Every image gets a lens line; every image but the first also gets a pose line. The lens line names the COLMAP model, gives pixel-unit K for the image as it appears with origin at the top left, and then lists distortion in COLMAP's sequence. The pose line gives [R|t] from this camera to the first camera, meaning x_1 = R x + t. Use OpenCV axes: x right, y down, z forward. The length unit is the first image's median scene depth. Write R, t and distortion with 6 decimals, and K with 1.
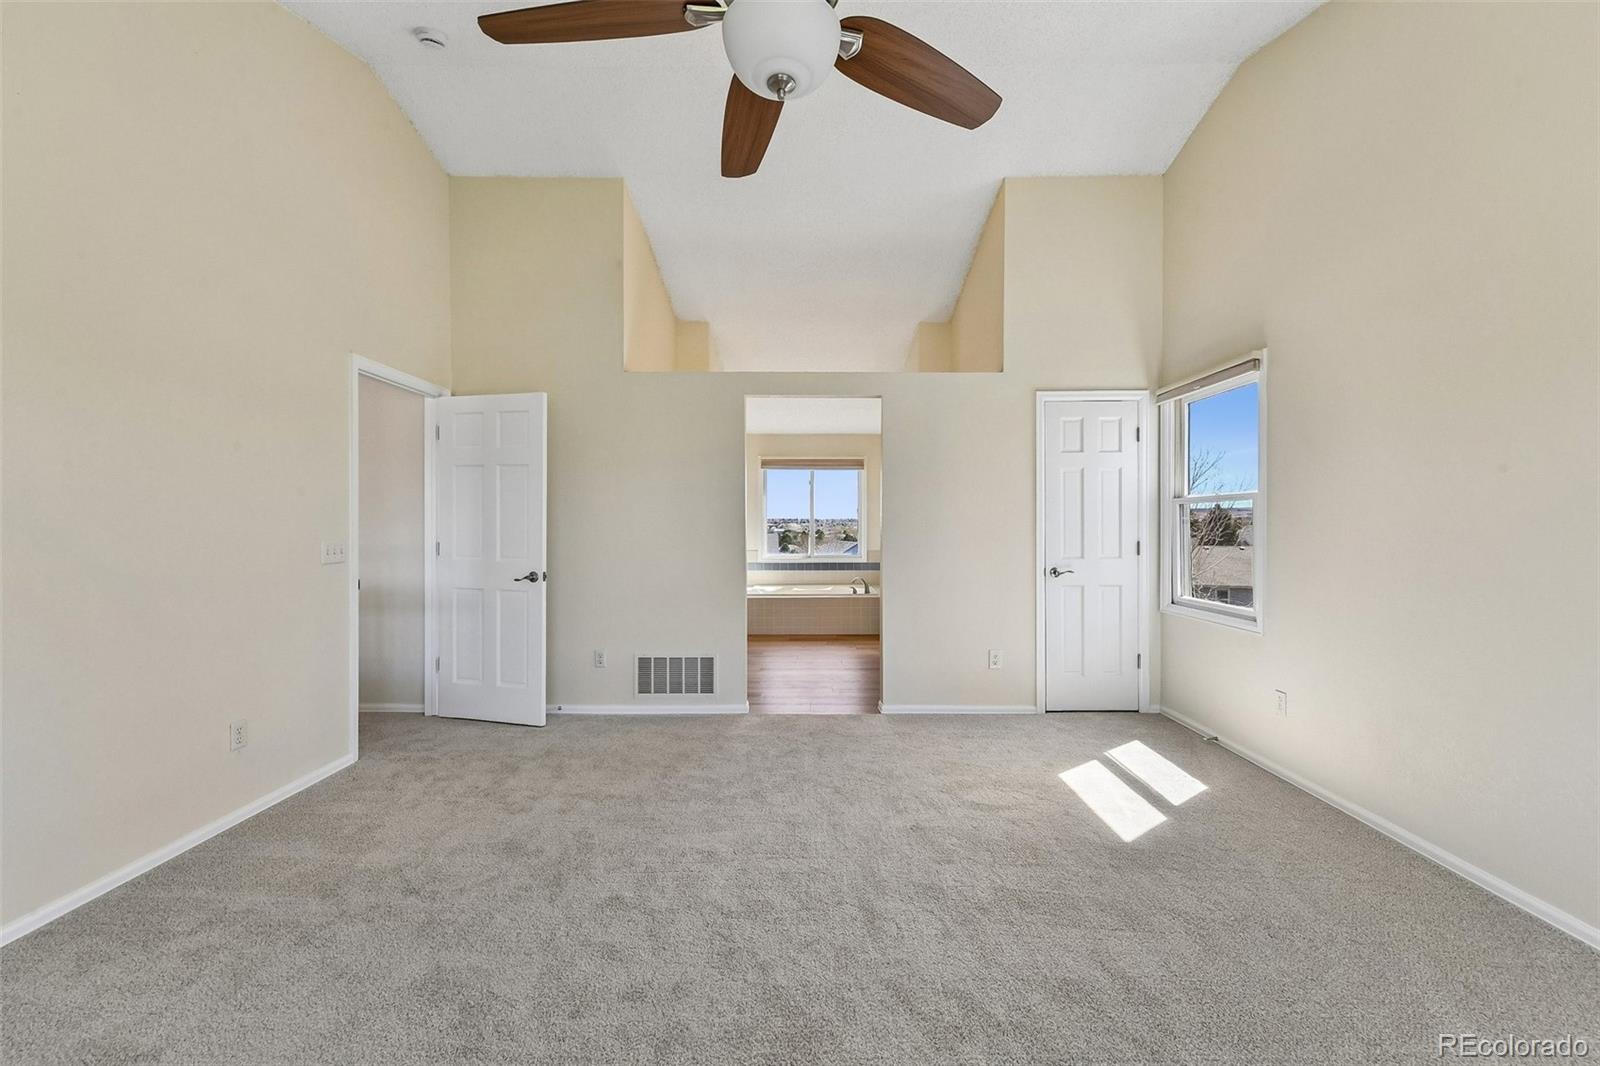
lens RADIAL K [[638.4, 0, 799.8], [0, 638.4, 529.4], [0, 0, 1]] dist [0.006562, -0.002012]
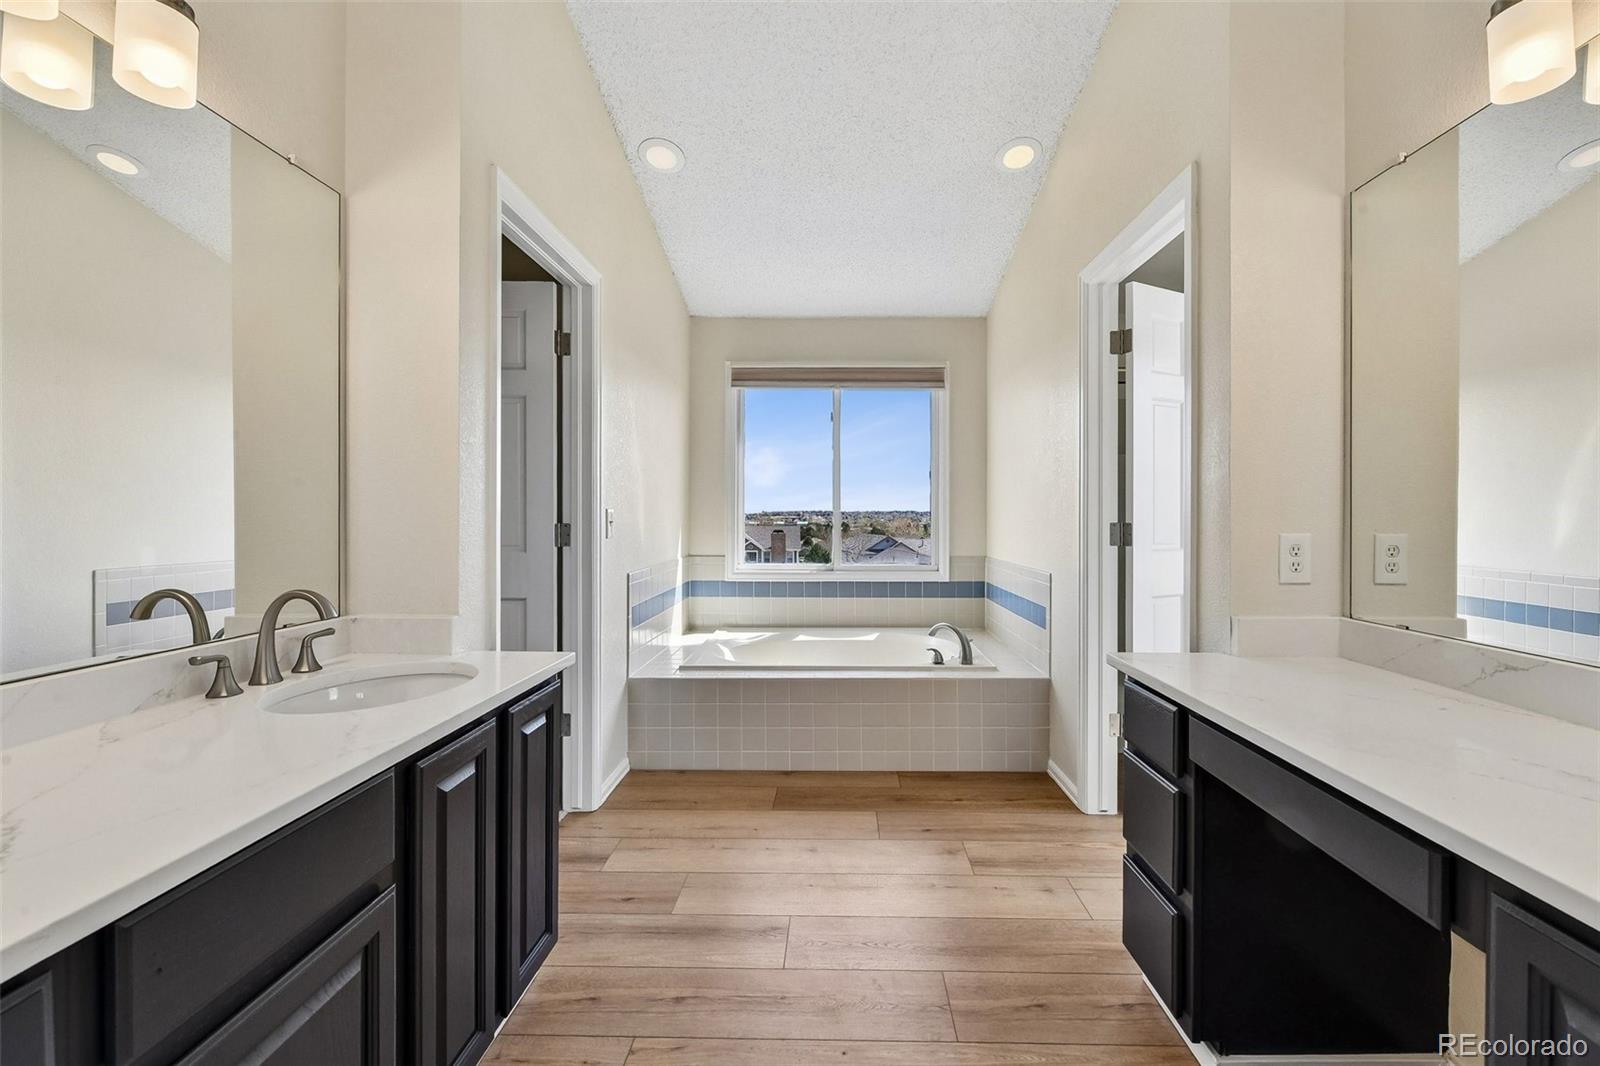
lens RADIAL K [[672.3, 0, 806.2], [0, 672.3, 524.8], [0, 0, 1]] dist [0.000303, -0.001809]
pose [[0.999677, 0.000029, -0.025418, 0.009258], [0.000068, 0.999993, 0.003848, 0.007872], [0.025418, -0.003848, 0.999670, 0.491130]]
